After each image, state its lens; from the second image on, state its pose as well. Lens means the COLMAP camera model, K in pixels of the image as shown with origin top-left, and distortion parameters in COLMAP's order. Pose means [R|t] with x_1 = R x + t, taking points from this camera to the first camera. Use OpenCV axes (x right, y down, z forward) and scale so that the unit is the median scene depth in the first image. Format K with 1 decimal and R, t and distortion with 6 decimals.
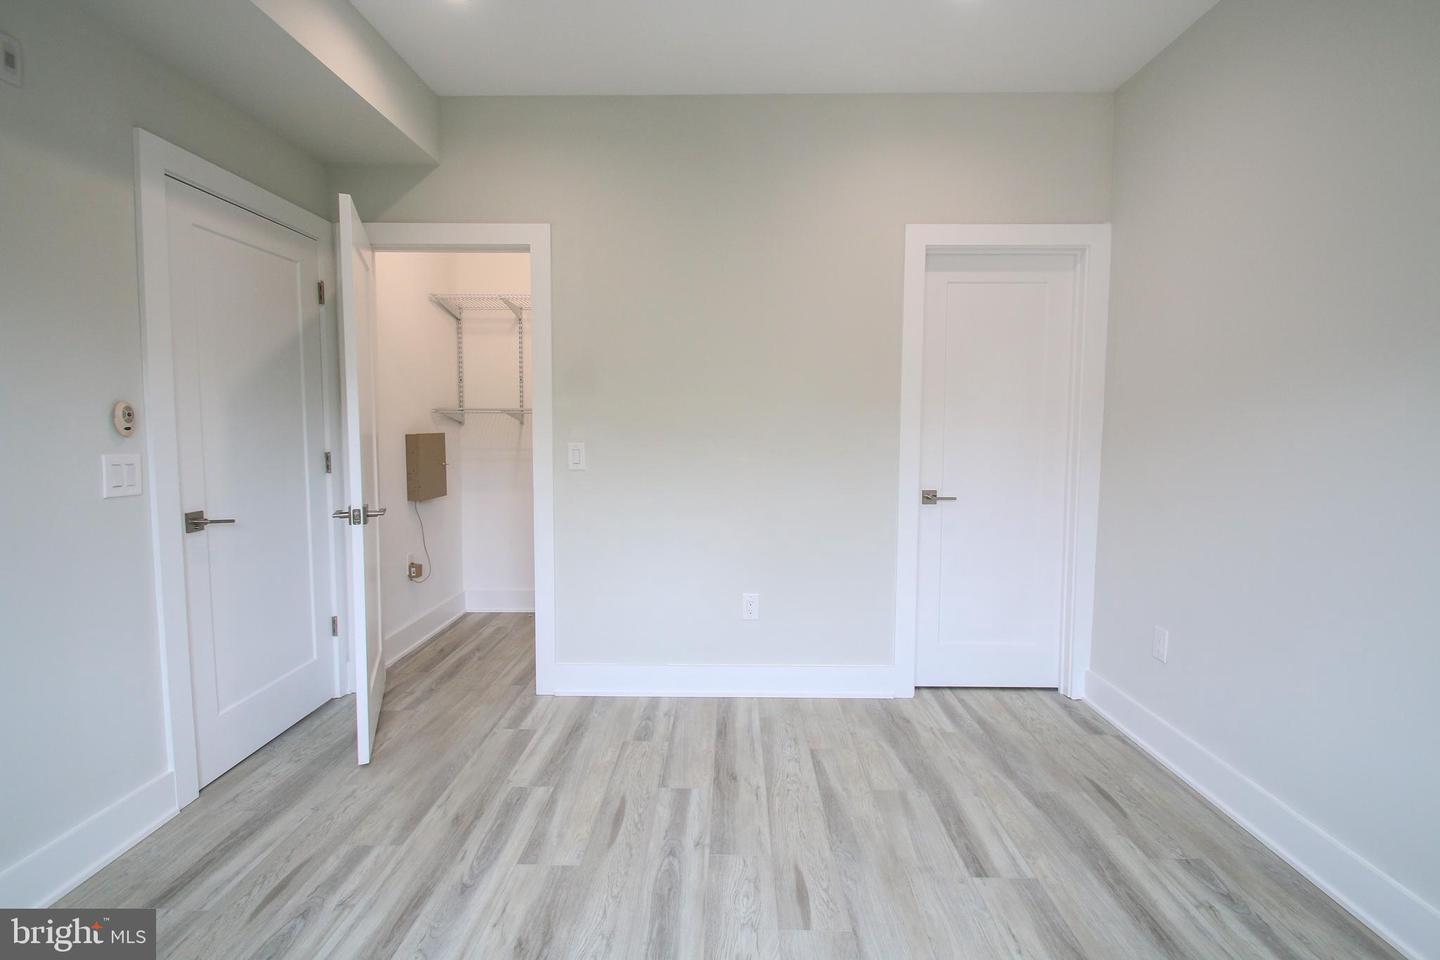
lens RADIAL K [[661.6, 0, 725.2], [0, 661.6, 471.9], [0, 0, 1]] dist [0.024016, -0.023346]
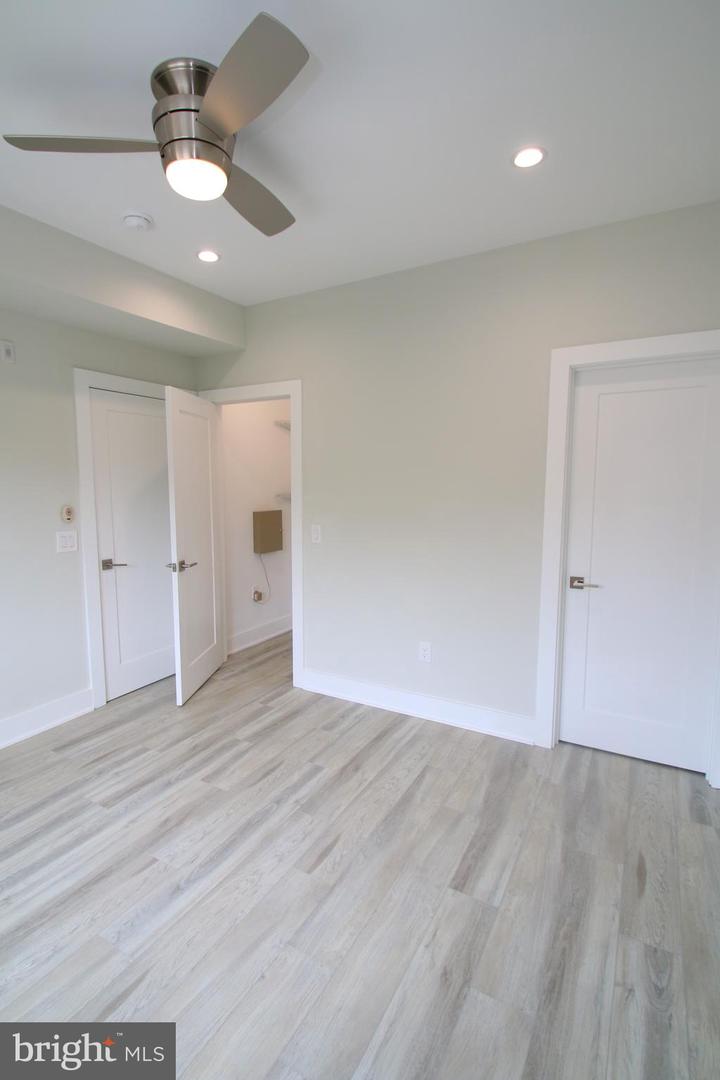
lens RADIAL K [[516.3, 0, 360.0], [0, 516.3, 540.0], [0, 0, 1]] dist [0.009932, -0.018560]
pose [[0.871897, 0.053688, -0.486738, 0.550550], [-0.033183, 0.998165, 0.050658, -0.093042], [0.488565, -0.028017, 0.872078, 0.044107]]
